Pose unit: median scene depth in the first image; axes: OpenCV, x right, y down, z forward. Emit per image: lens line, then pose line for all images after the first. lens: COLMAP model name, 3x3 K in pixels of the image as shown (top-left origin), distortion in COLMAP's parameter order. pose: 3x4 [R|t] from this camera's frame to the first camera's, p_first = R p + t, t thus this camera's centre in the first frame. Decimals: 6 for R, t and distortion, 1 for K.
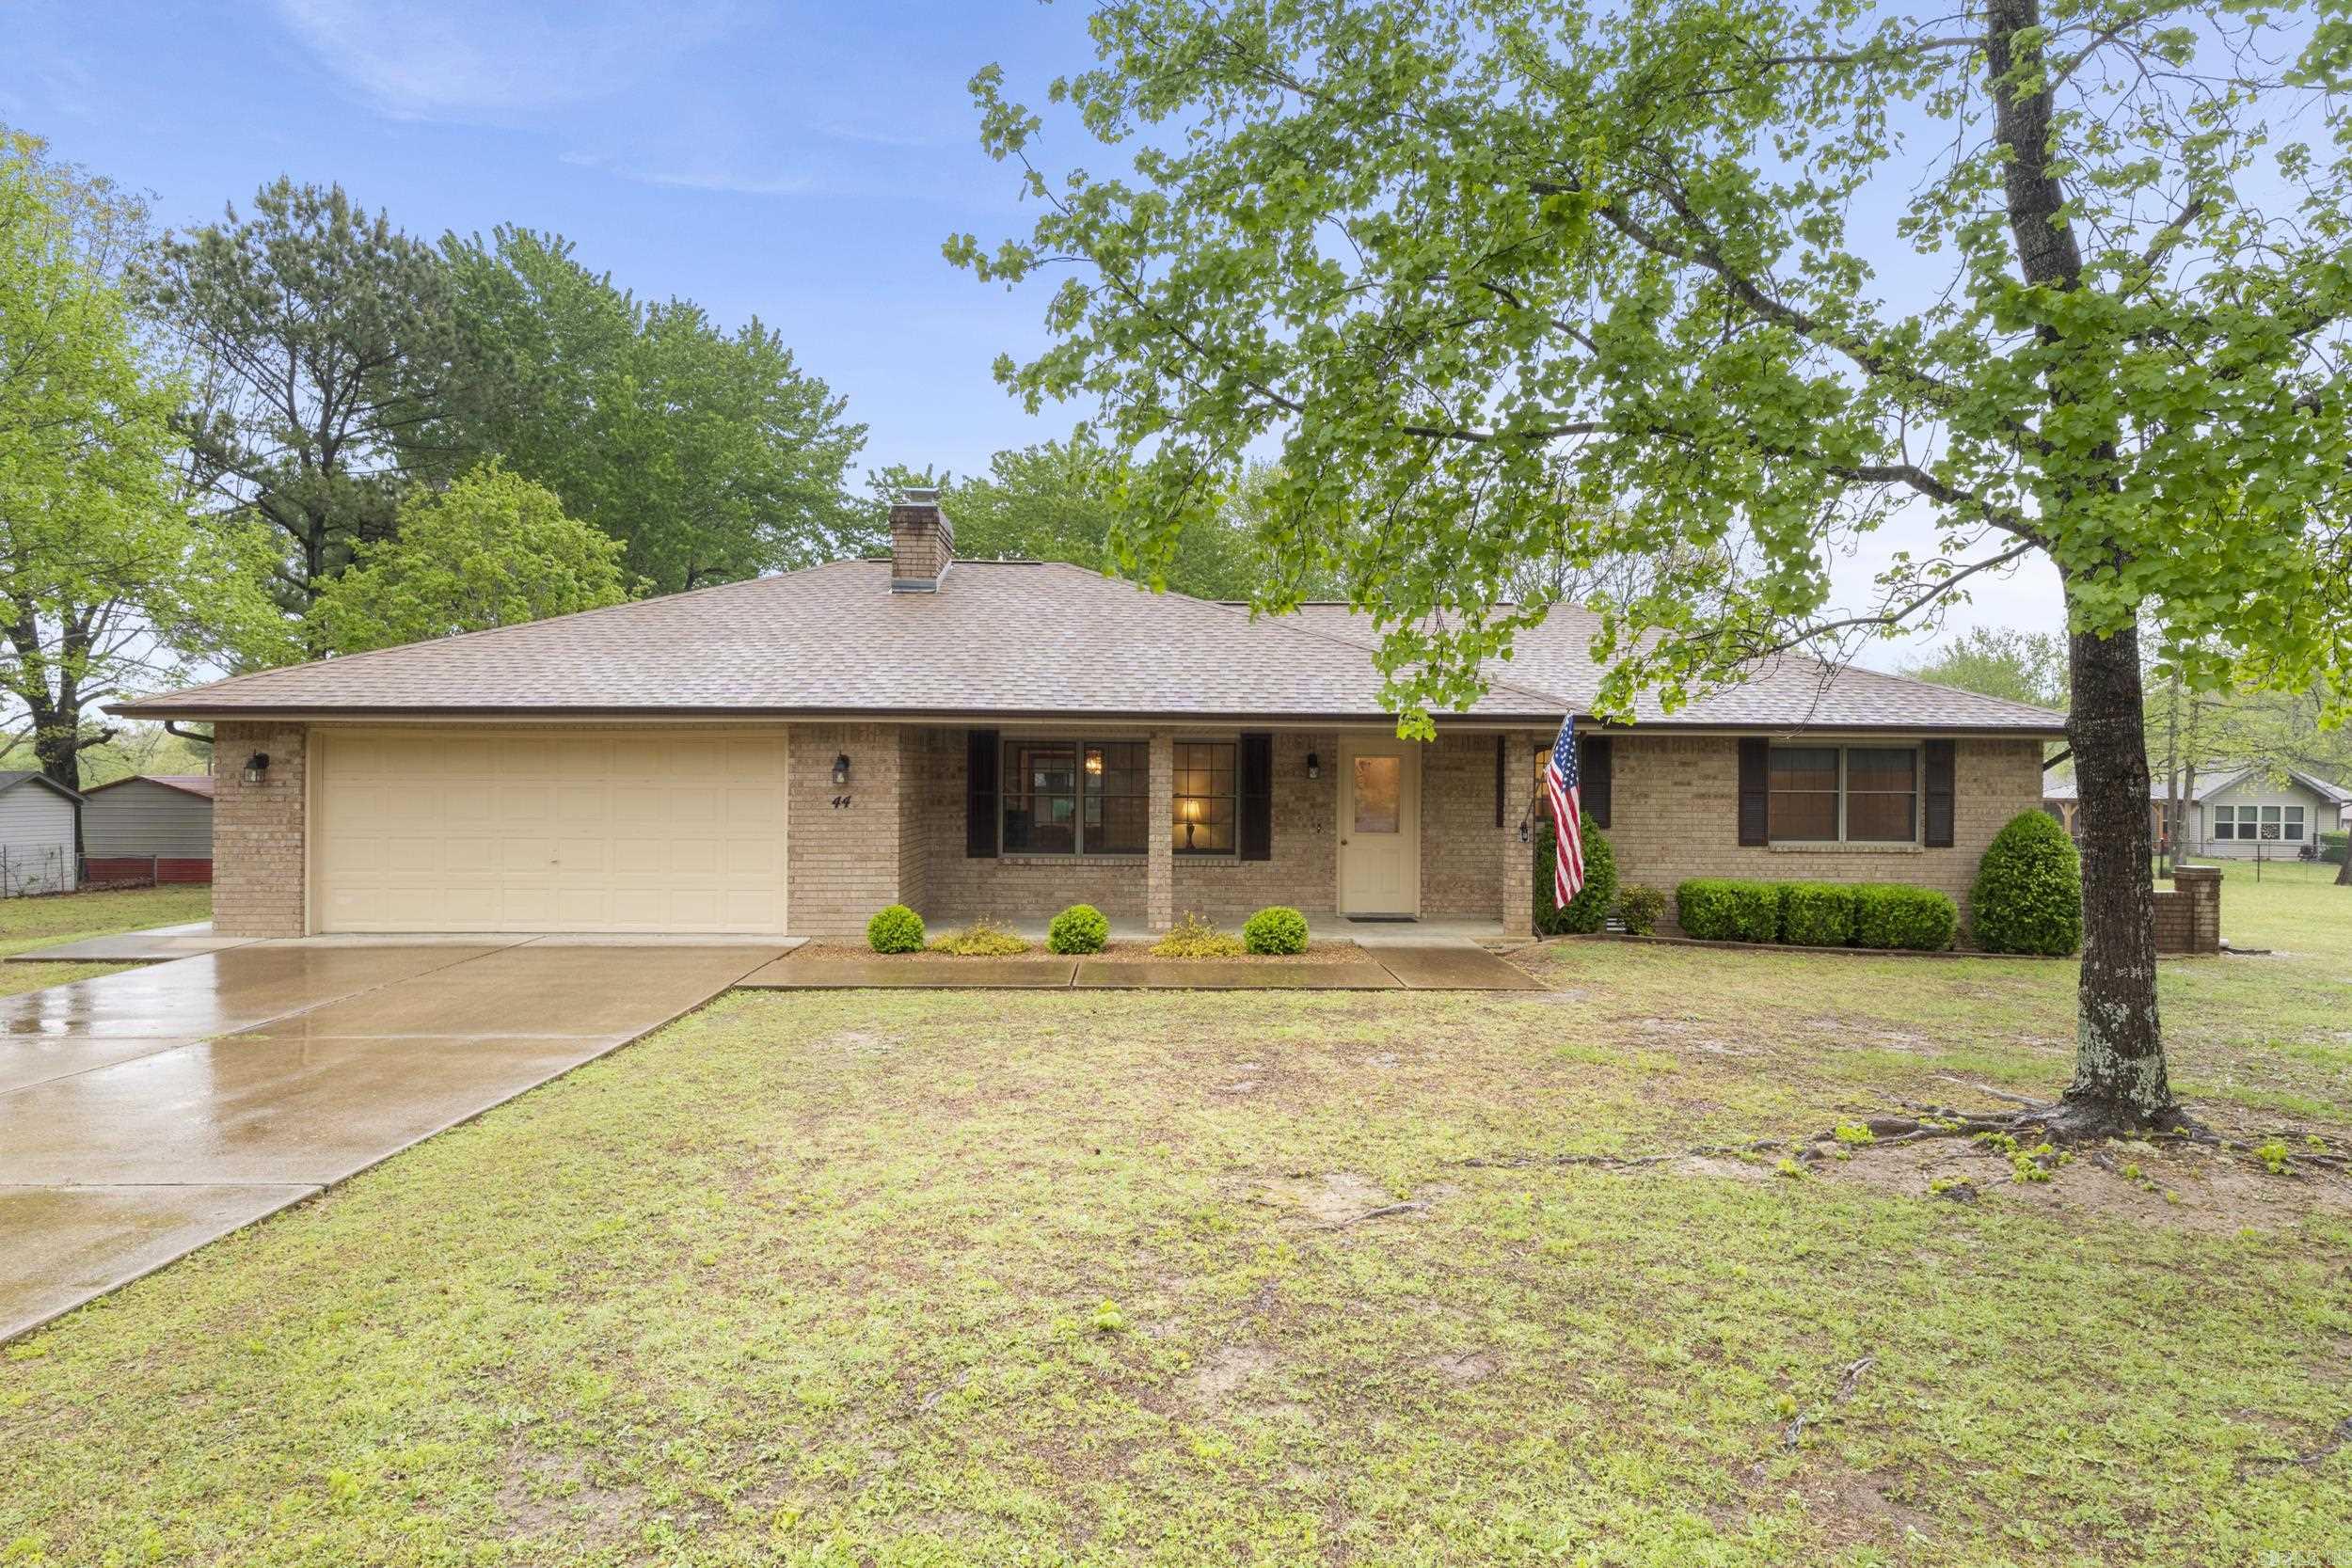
lens RADIAL K [[1320.2, 0, 1176.1], [0, 1320.2, 774.4], [0, 0, 1]] dist [0.003643, 0.000142]
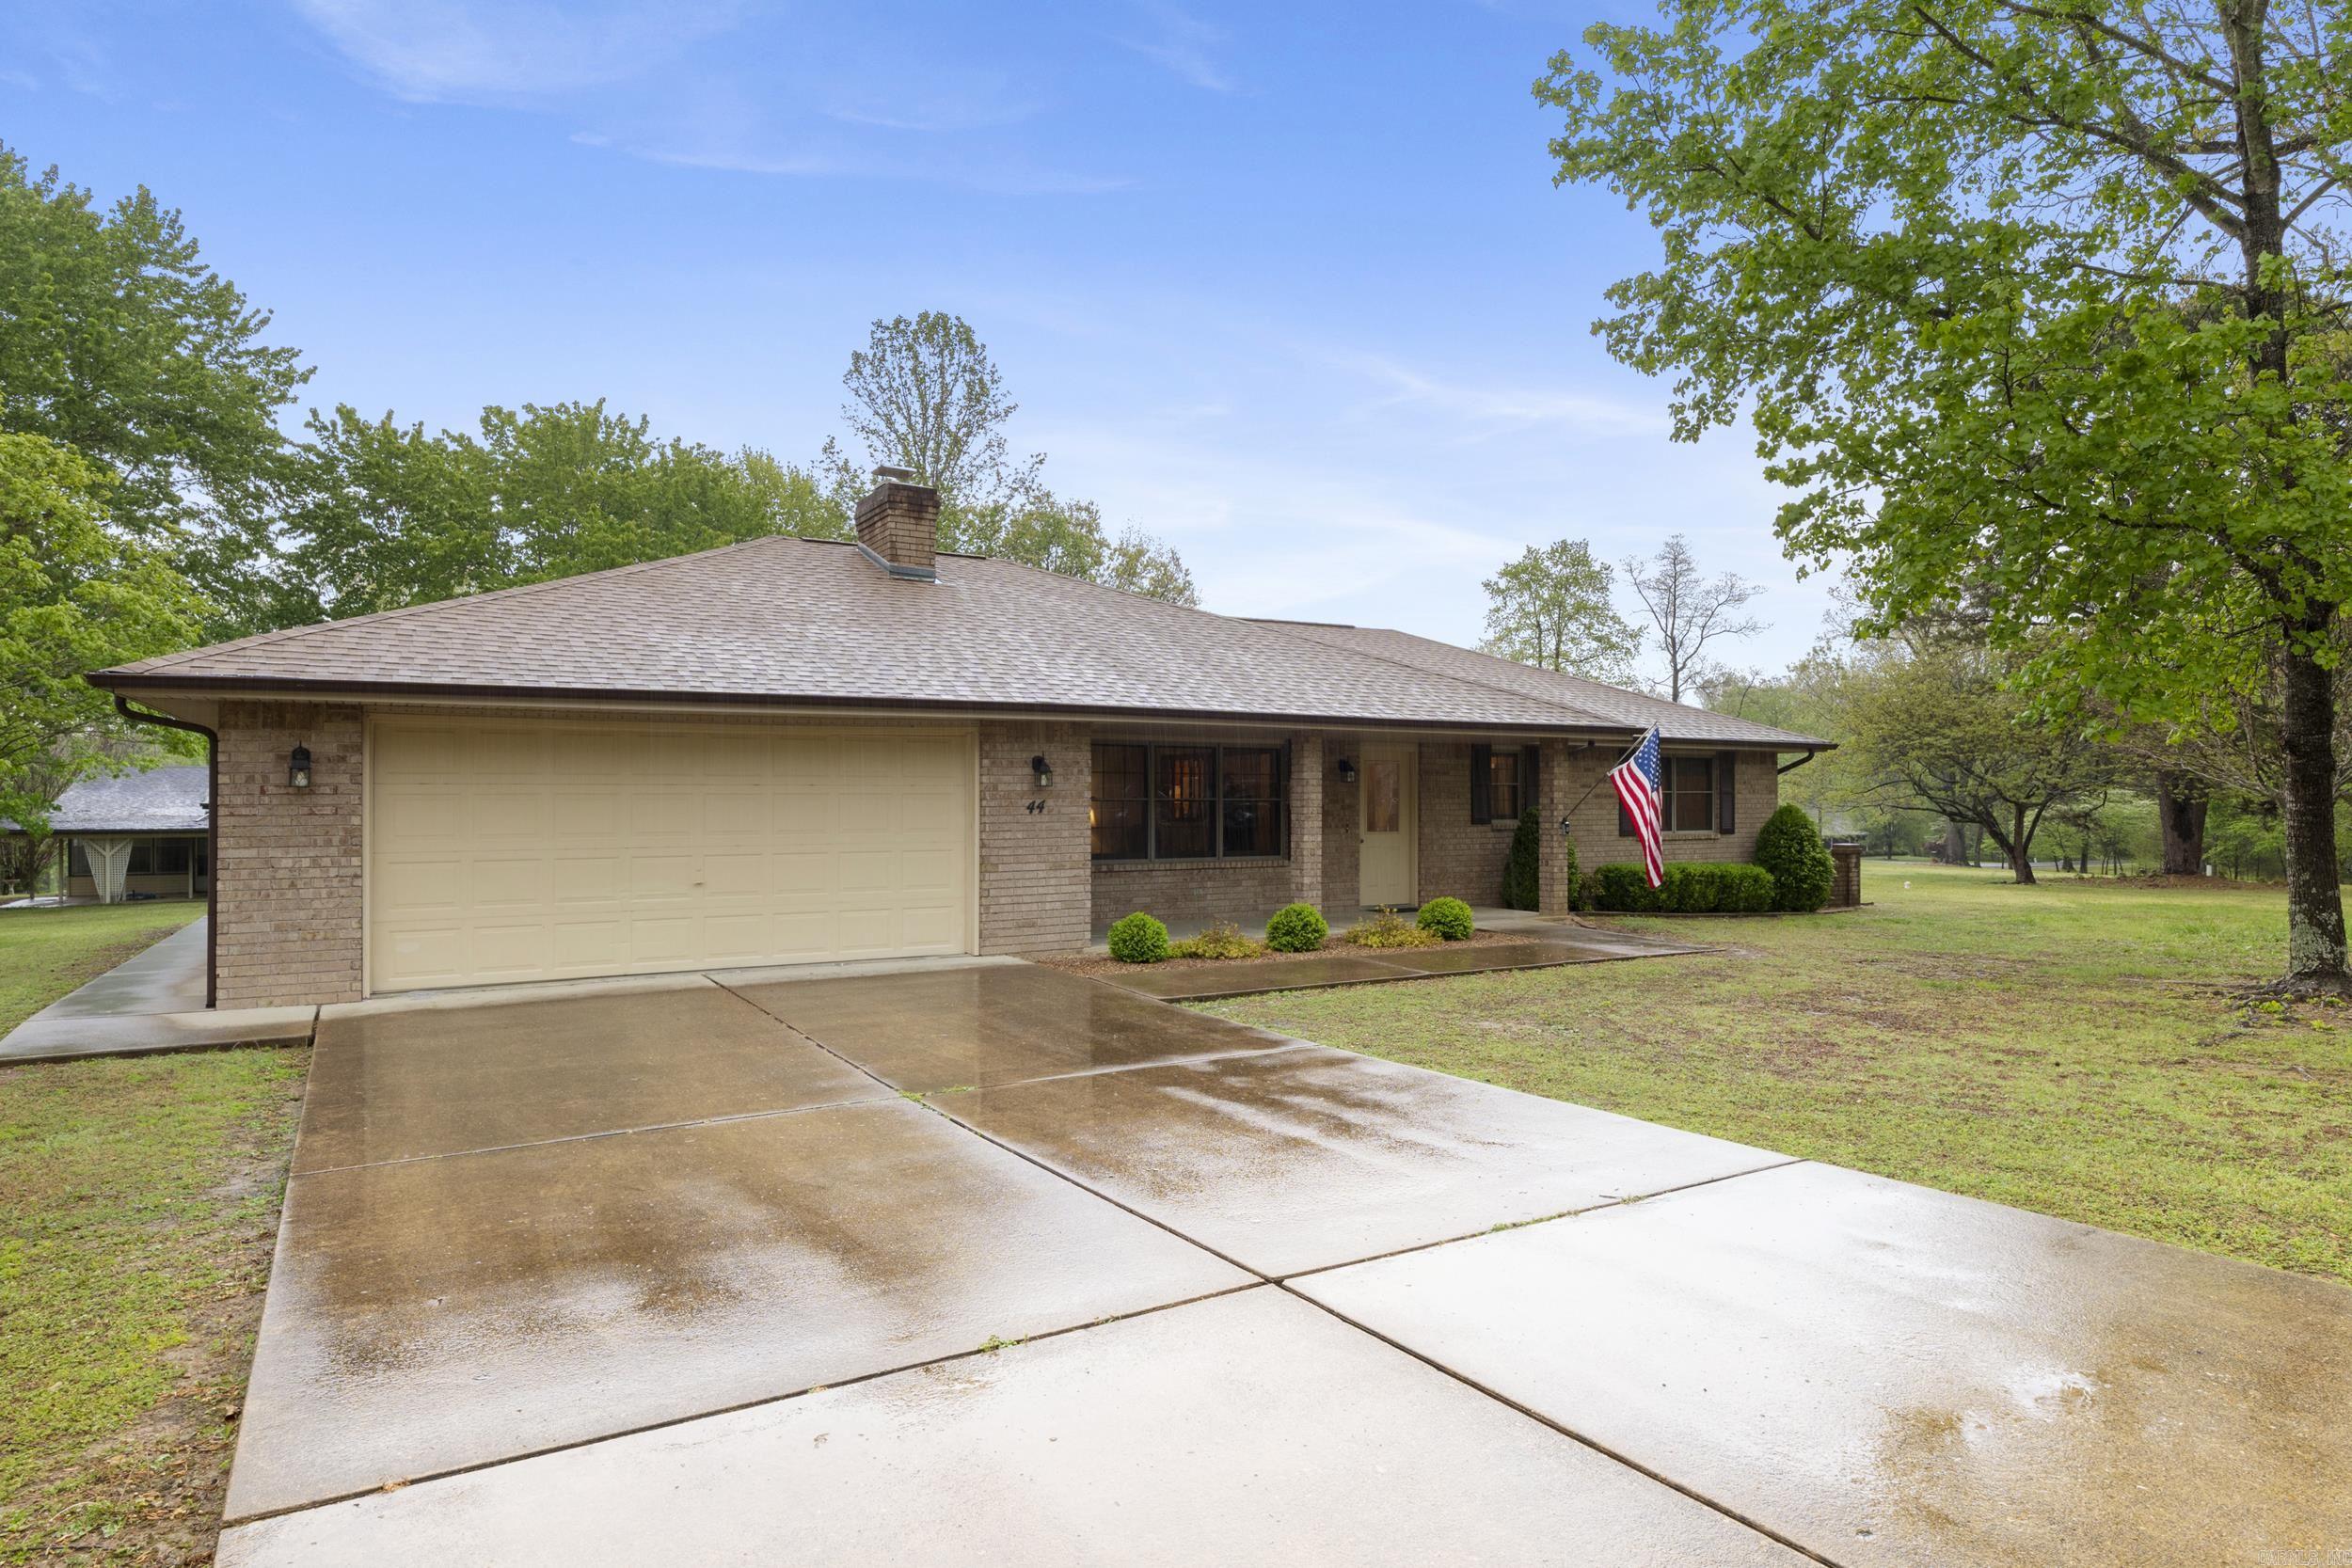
lens RADIAL K [[1341.7, 0, 1178.4], [0, 1341.7, 789.7], [0, 0, 1]] dist [-0.002395, -0.000129]
pose [[0.873237, -0.004832, 0.487272, -0.582985], [0.005332, 0.999986, 0.000361, 0.008633], [-0.487266, 0.002283, 0.873250, 0.126794]]
